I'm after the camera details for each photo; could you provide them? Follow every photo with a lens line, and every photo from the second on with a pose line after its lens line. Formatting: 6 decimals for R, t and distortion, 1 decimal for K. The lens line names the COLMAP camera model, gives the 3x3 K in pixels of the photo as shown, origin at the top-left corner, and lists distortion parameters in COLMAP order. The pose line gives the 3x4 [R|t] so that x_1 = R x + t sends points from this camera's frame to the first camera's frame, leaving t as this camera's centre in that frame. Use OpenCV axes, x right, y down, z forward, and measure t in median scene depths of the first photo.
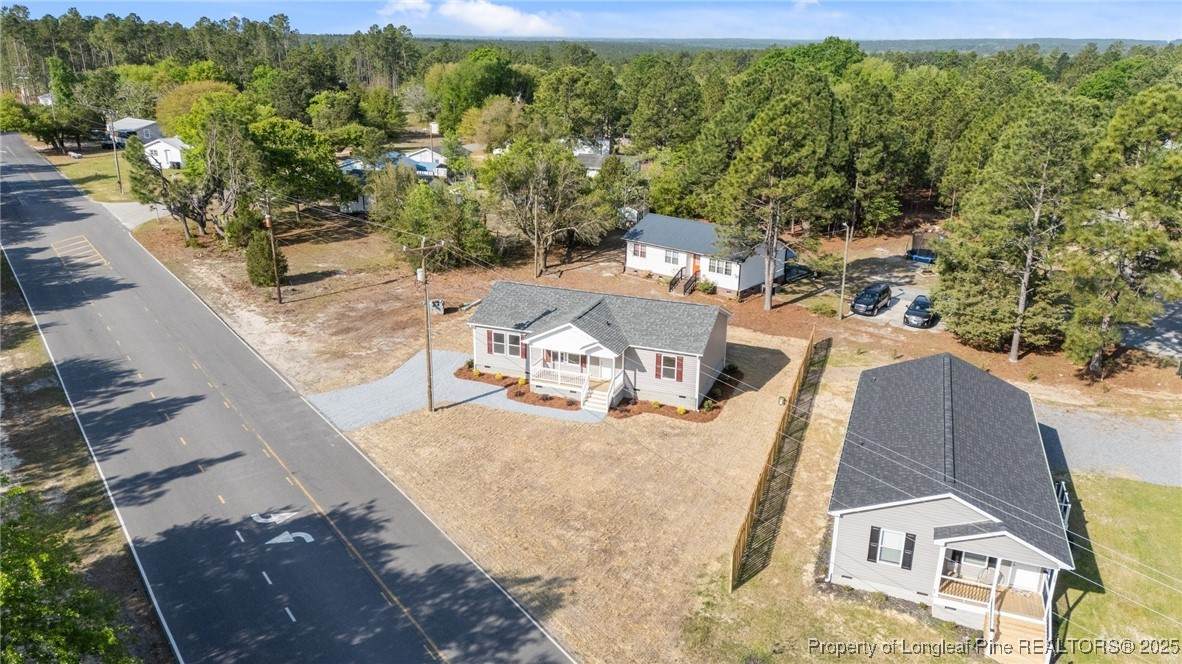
lens RADIAL K [[875.5, 0, 591.0], [0, 875.5, 332.0], [0, 0, 1]] dist [0.026976, -0.000328]
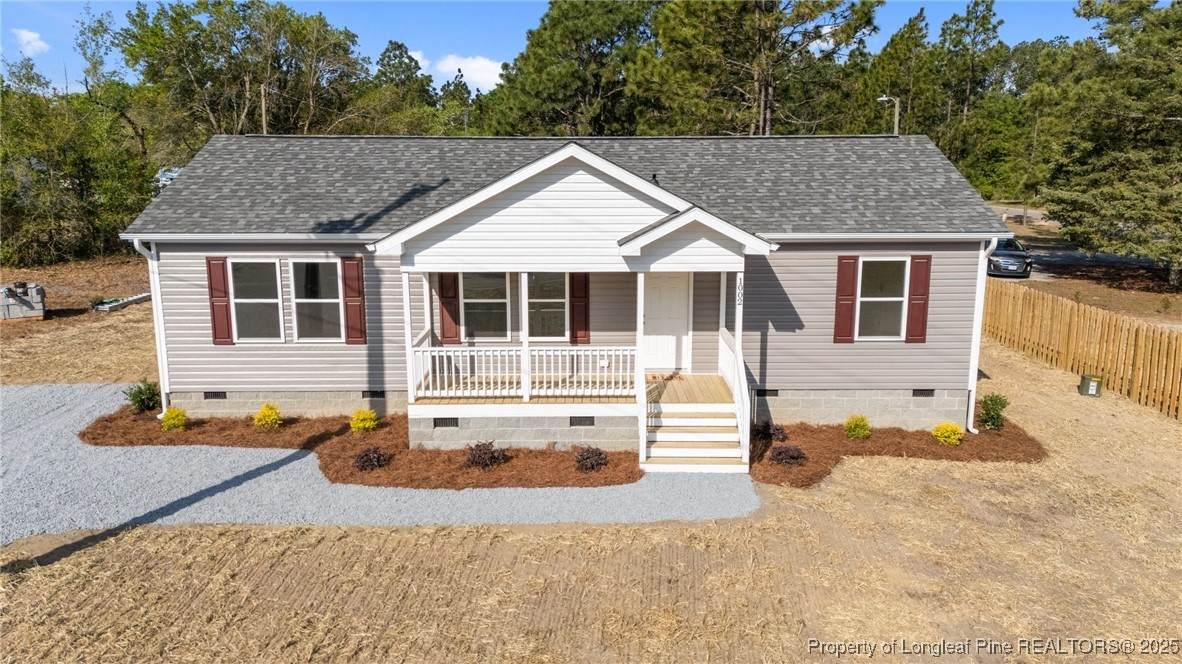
lens RADIAL K [[875.5, 0, 591.0], [0, 875.5, 332.0], [0, 0, 1]] dist [0.026976, -0.000328]
pose [[0.929740, -0.083761, 0.358564, -0.108068], [0.128465, 0.986384, -0.102684, 0.066042], [-0.345081, 0.141533, 0.927840, 0.708147]]
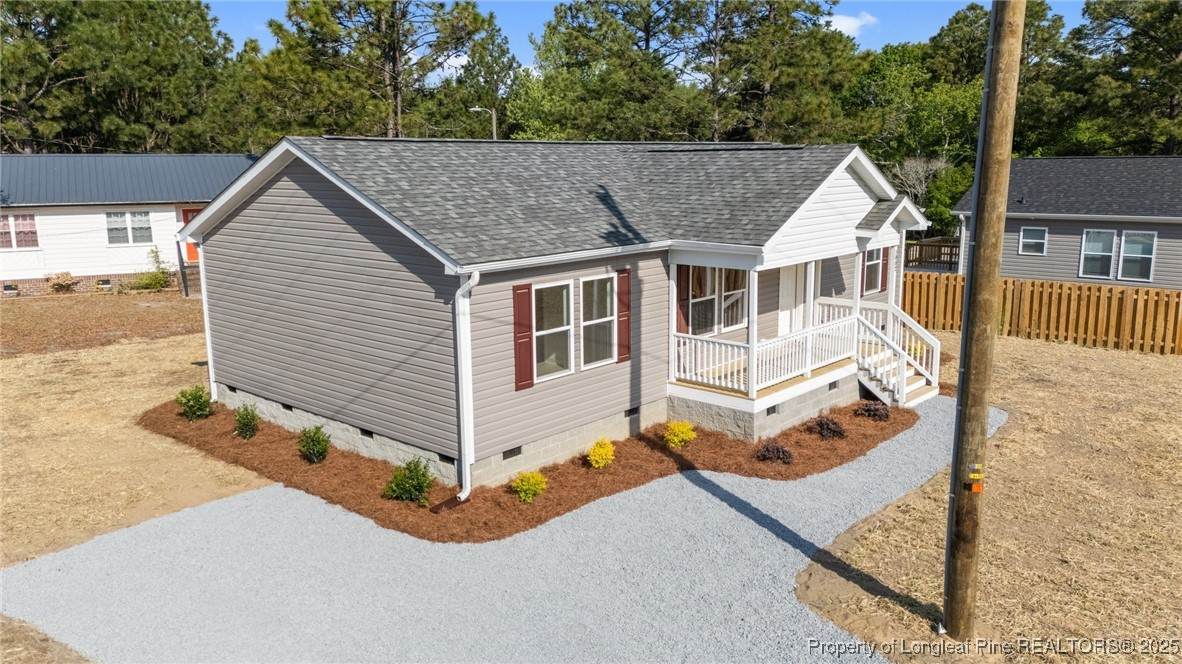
lens RADIAL K [[875.5, 0, 591.0], [0, 875.5, 332.0], [0, 0, 1]] dist [0.026976, -0.000328]
pose [[0.357411, -0.194702, 0.913427, -0.326050], [0.308195, 0.947830, 0.081443, -0.003395], [-0.881631, 0.252405, 0.398771, 0.900990]]
